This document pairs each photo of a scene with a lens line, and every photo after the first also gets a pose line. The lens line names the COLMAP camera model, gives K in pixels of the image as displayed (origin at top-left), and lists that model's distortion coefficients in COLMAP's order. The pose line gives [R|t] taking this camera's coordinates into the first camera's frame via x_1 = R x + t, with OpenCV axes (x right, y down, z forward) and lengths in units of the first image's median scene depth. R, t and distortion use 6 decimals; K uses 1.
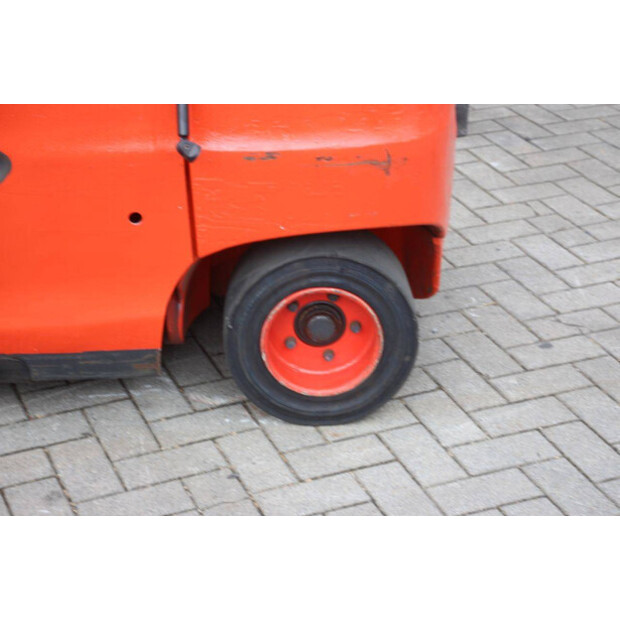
lens RADIAL K [[1483.3, 0, 310.0], [0, 1483.3, 310.0], [0, 0, 1]] dist [0.425055, 0.302695]
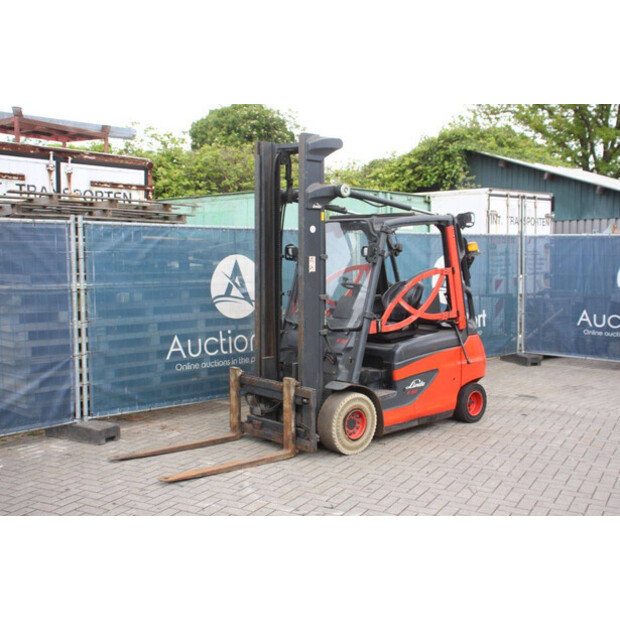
lens RADIAL K [[761.3, 0, 319.4], [0, 761.3, 310.8], [0, 0, 1]] dist [-0.053910, 0.304957]
pose [[0.777867, -0.062185, 0.625345, -1.899692], [0.292171, 0.916792, -0.272264, 0.269158], [-0.556381, 0.394493, 0.731311, -0.660984]]
